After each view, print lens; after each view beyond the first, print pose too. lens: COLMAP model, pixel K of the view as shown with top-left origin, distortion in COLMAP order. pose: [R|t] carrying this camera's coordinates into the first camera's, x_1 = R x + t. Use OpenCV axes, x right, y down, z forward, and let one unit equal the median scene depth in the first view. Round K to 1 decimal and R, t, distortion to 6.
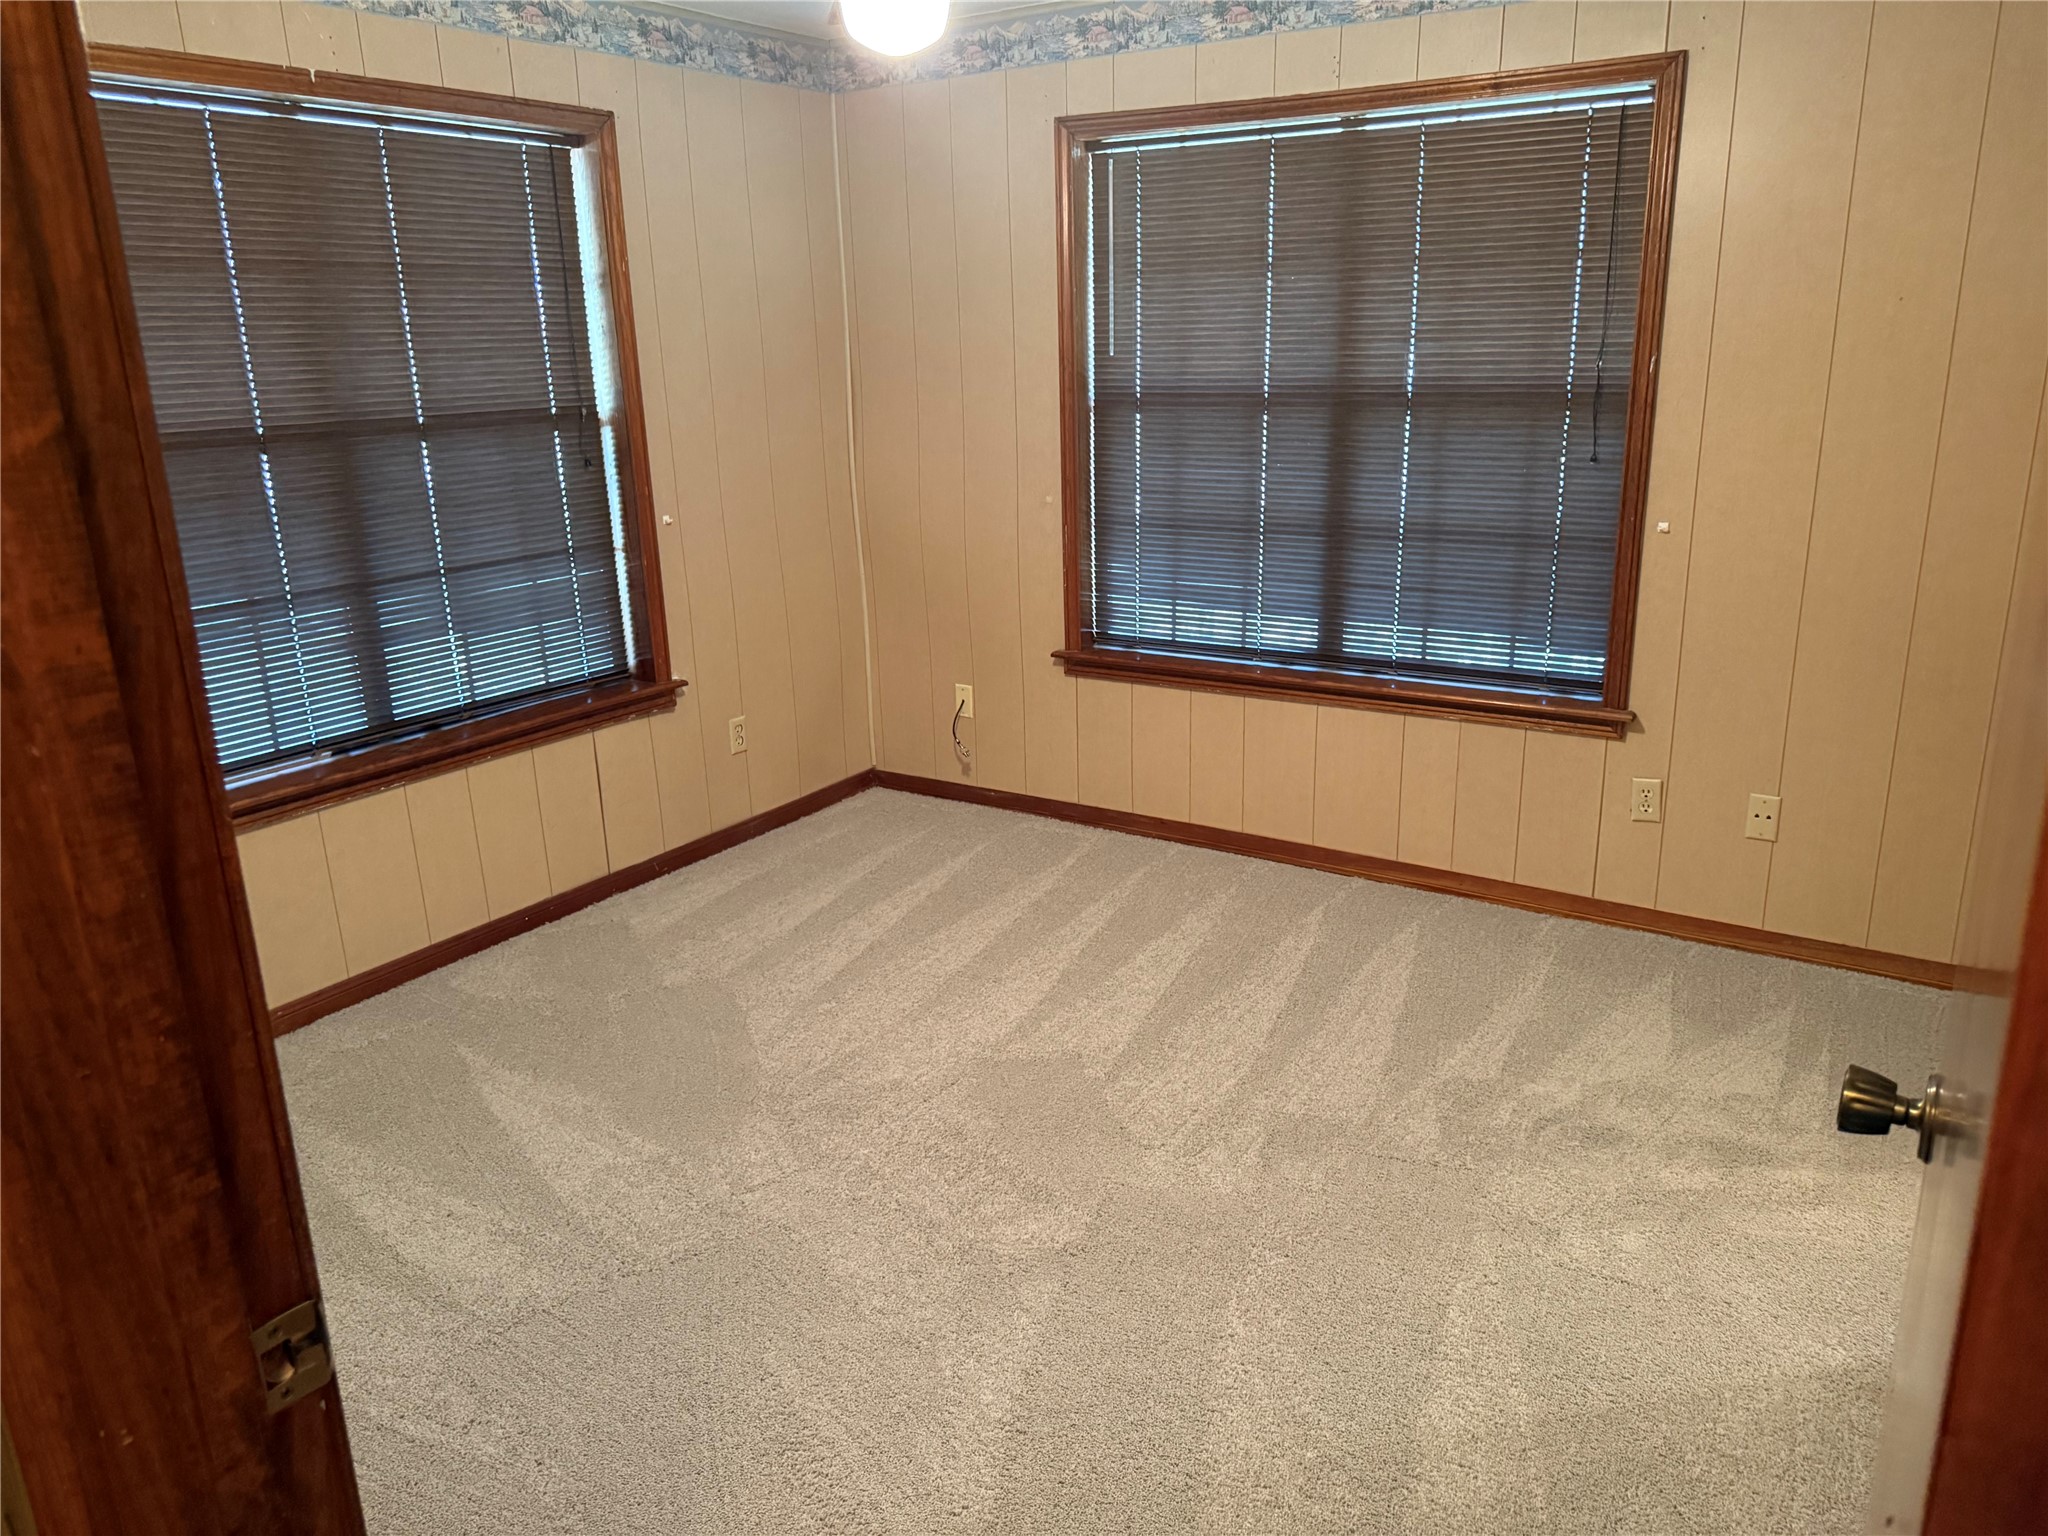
lens RADIAL K [[1440.1, 0, 1024.0], [0, 1440.1, 768.0], [0, 0, 1]] dist [0.132551, -0.247584]
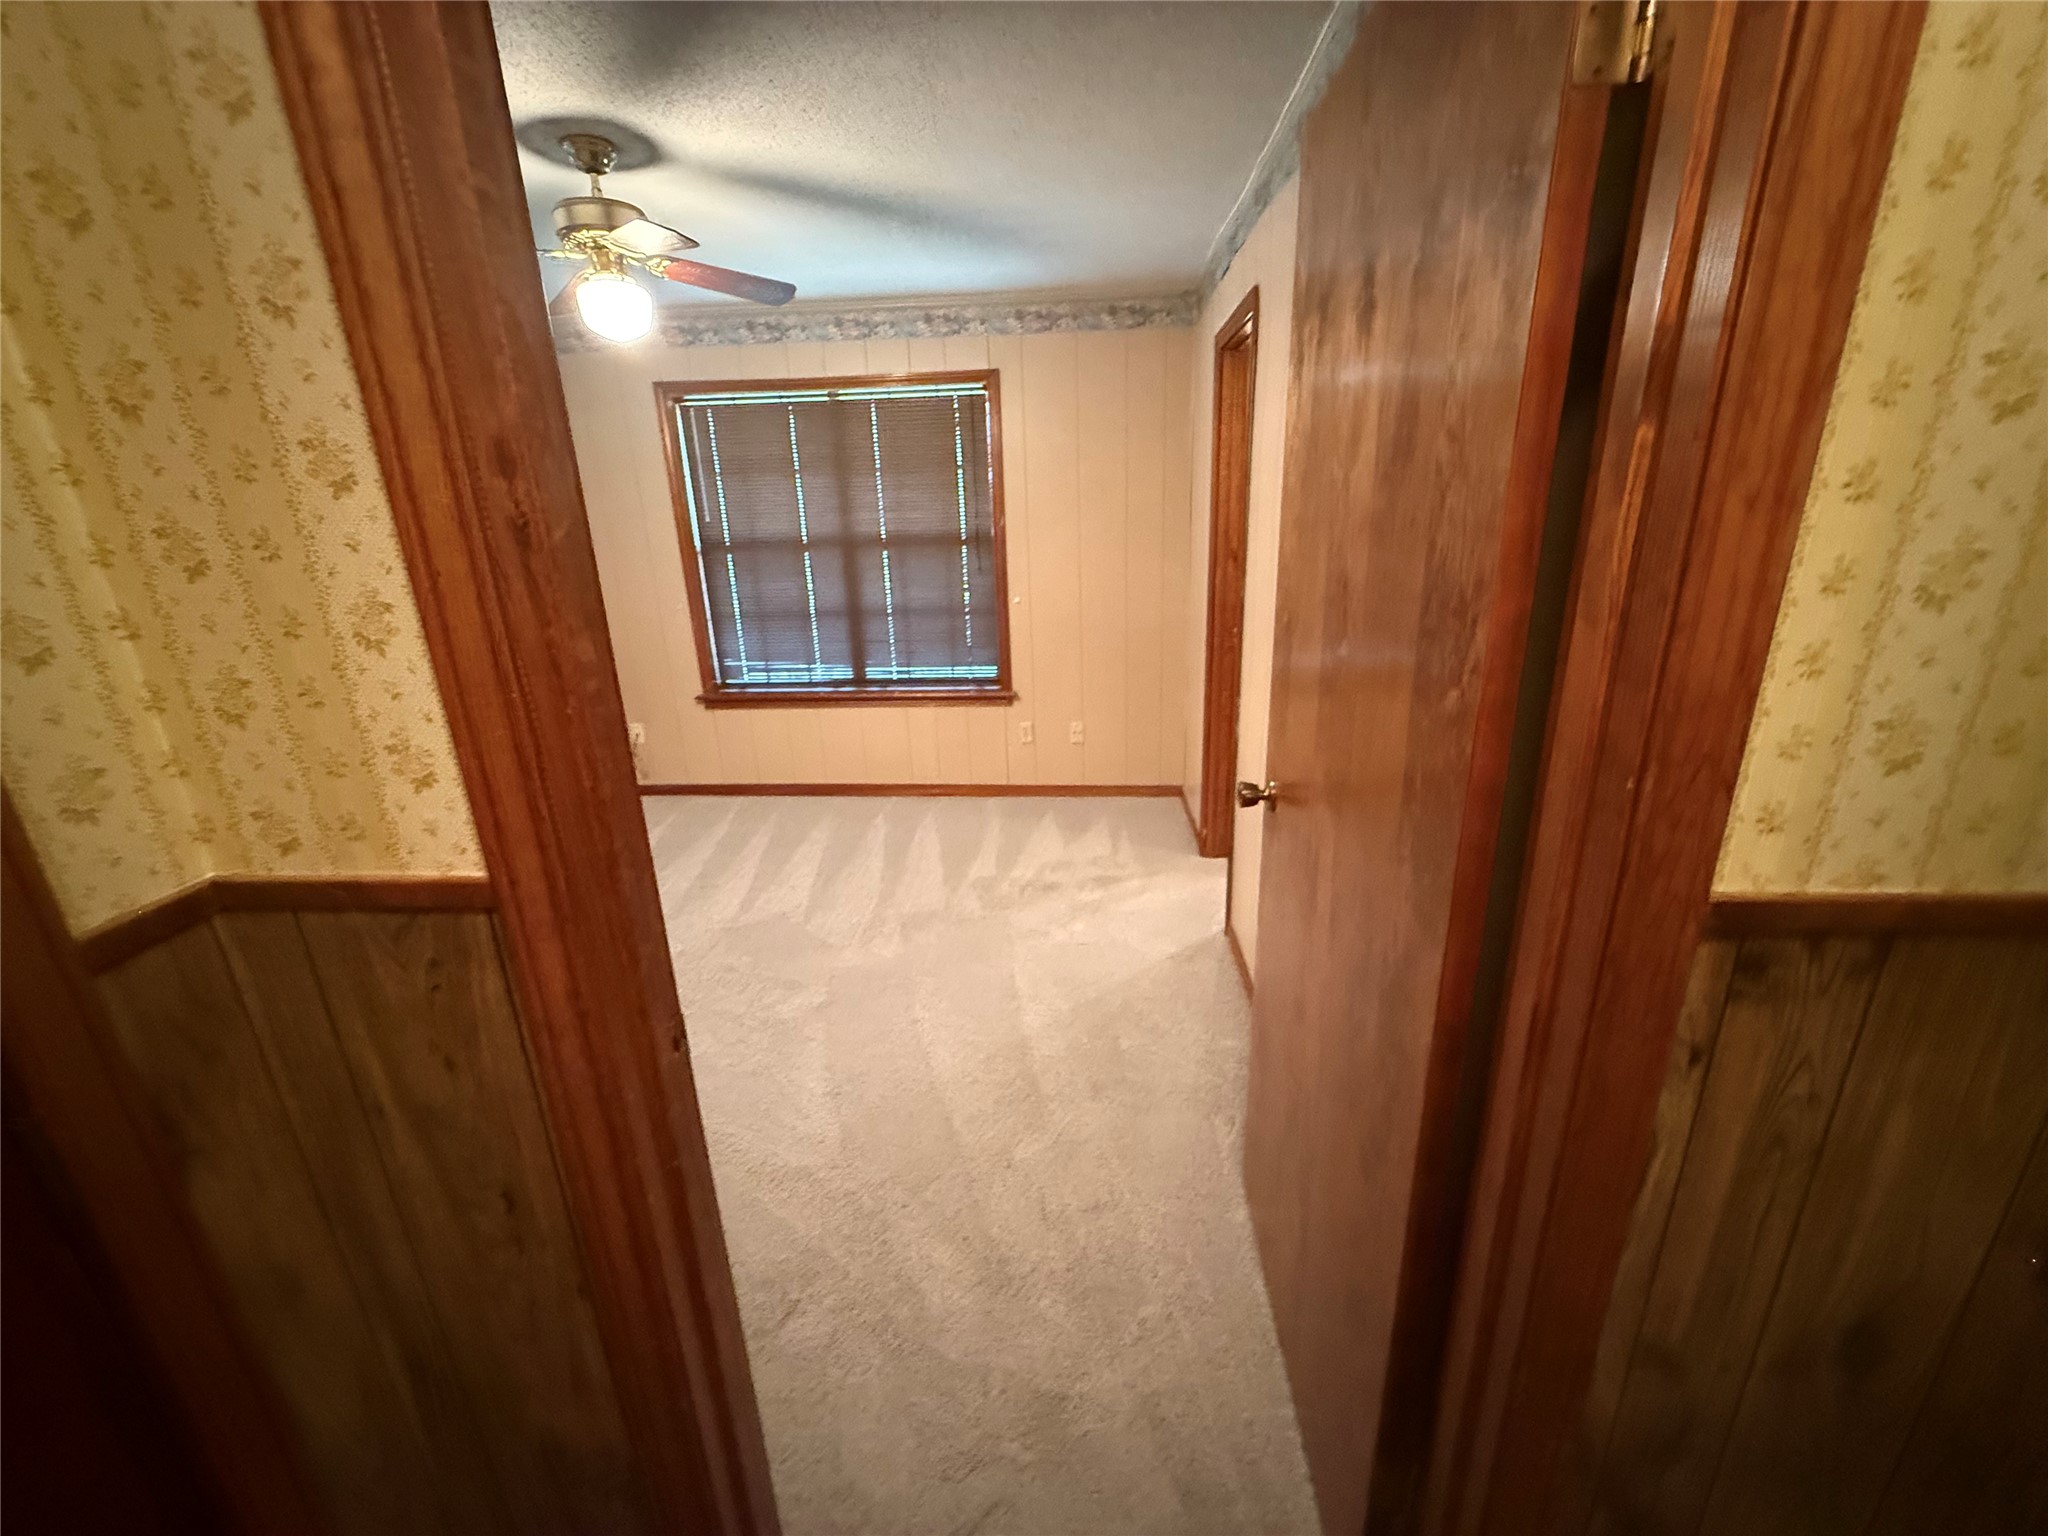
lens RADIAL K [[819.6, 0, 1021.0], [0, 819.6, 769.3], [0, 0, 1]] dist [0.000177, -0.000022]
pose [[0.877008, -0.152912, 0.455494, -0.116948], [0.147471, 0.987915, 0.047708, 0.016380], [-0.457284, 0.025332, 0.888960, -0.025674]]
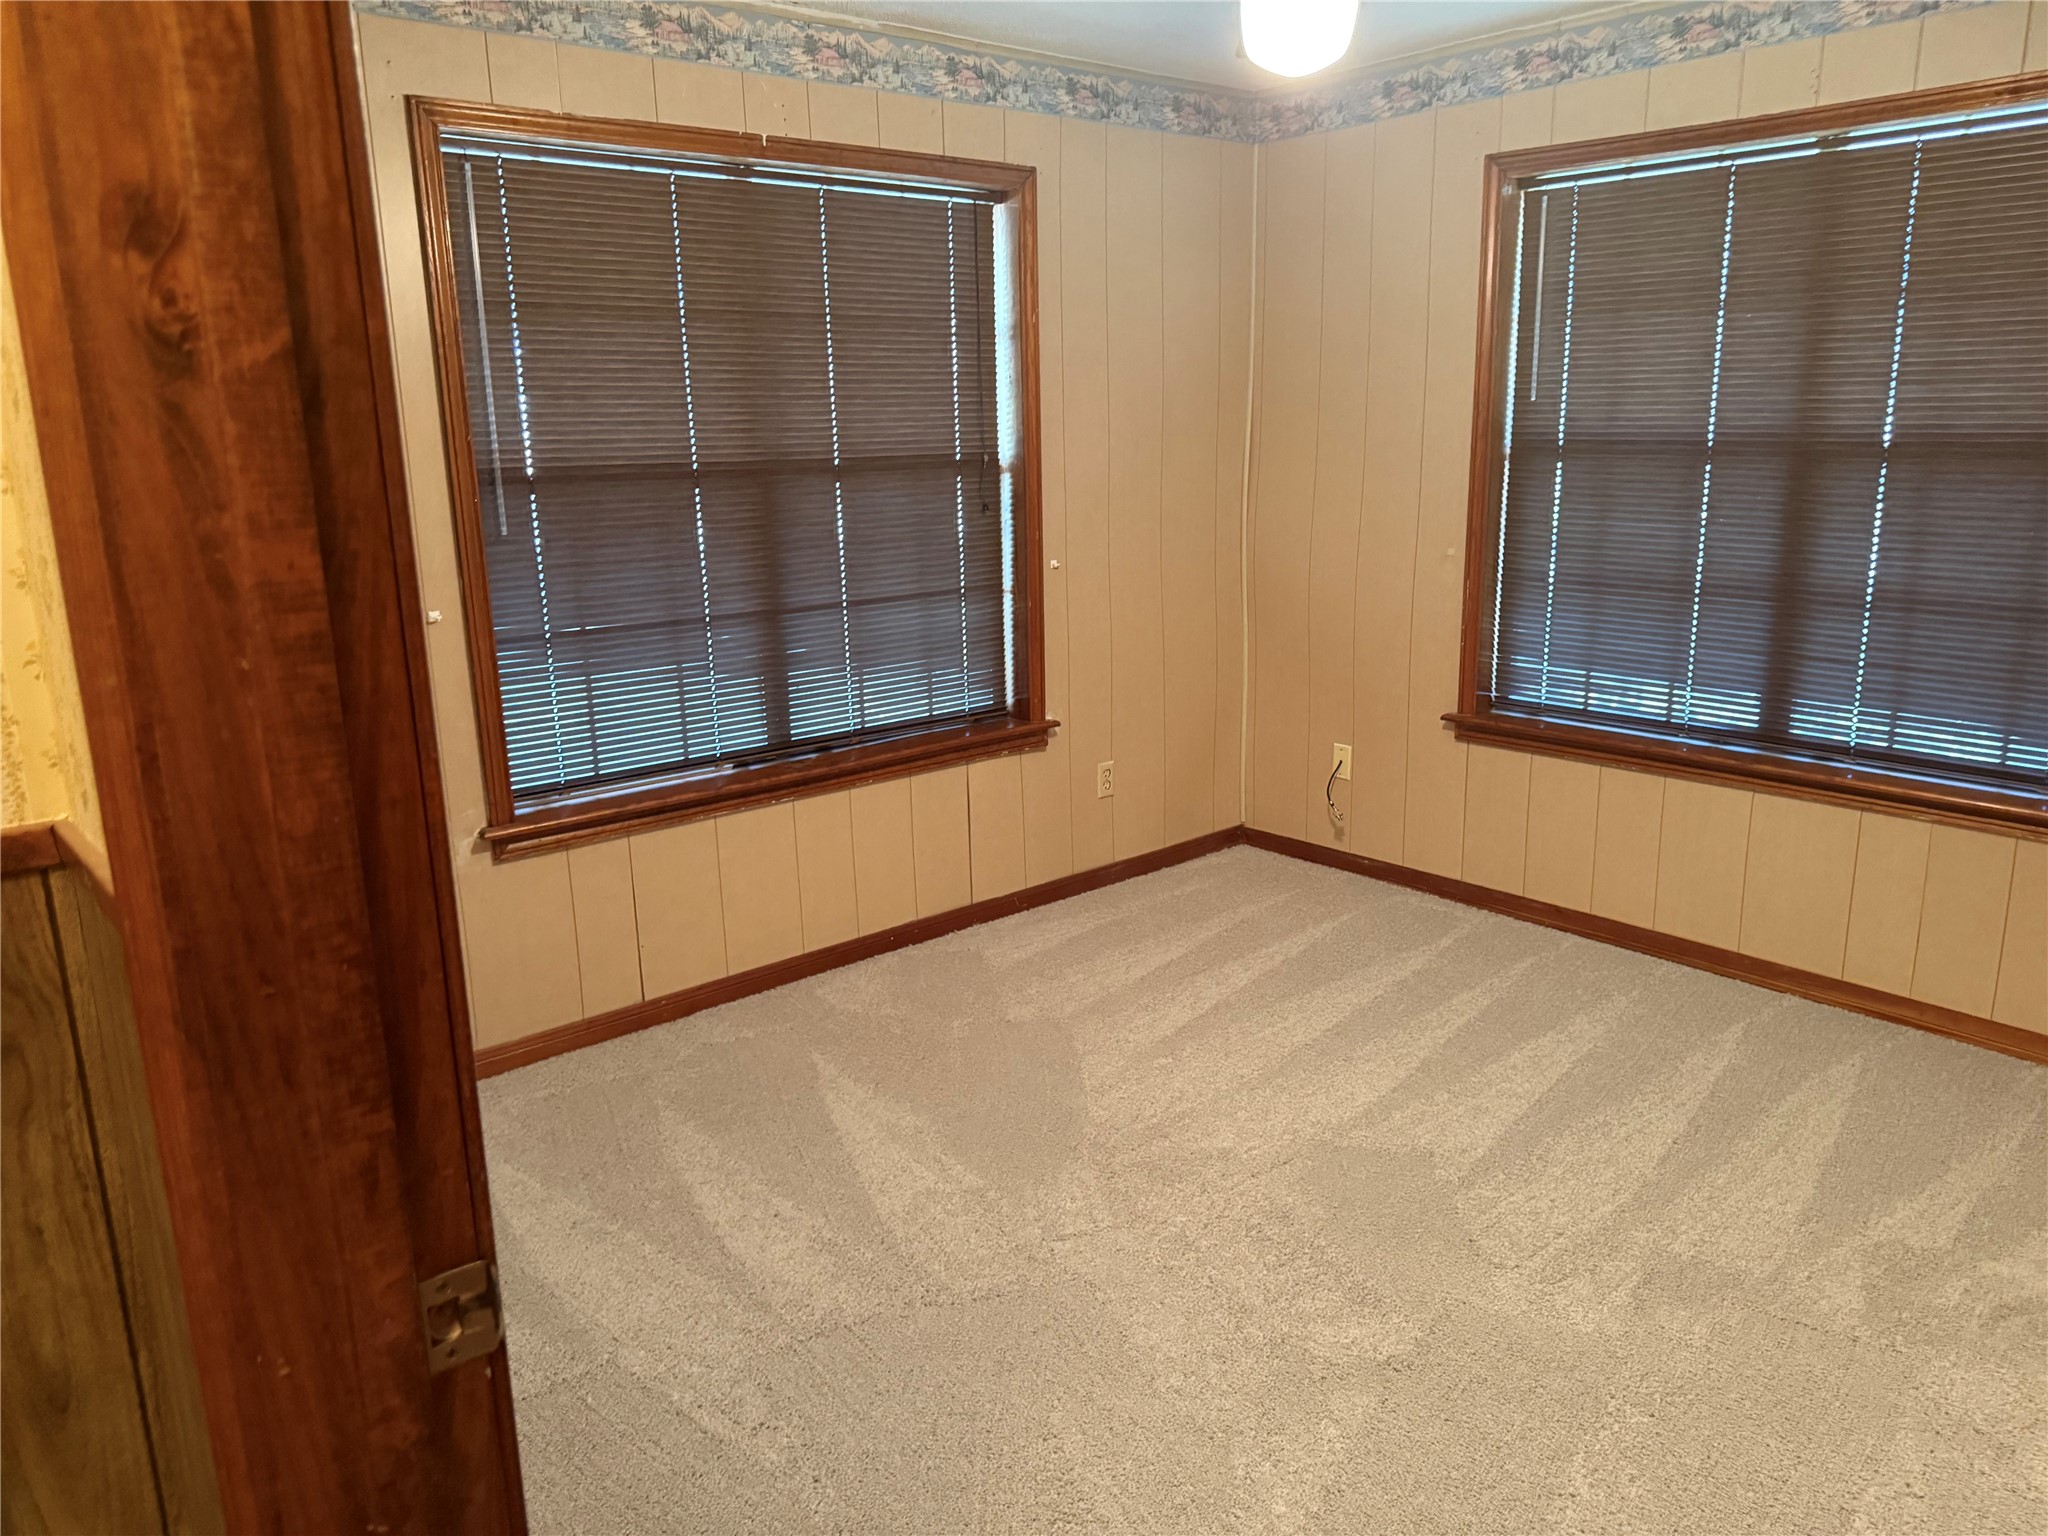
lens RADIAL K [[1456.7, 0, 1018.9], [0, 1456.7, 761.0], [0, 0, 1]] dist [0.048143, -0.062617]
pose [[0.959200, 0.069783, -0.273982, 0.021340], [-0.083114, 0.995840, -0.037338, 0.008568], [0.270237, 0.058587, 0.961010, 0.029208]]
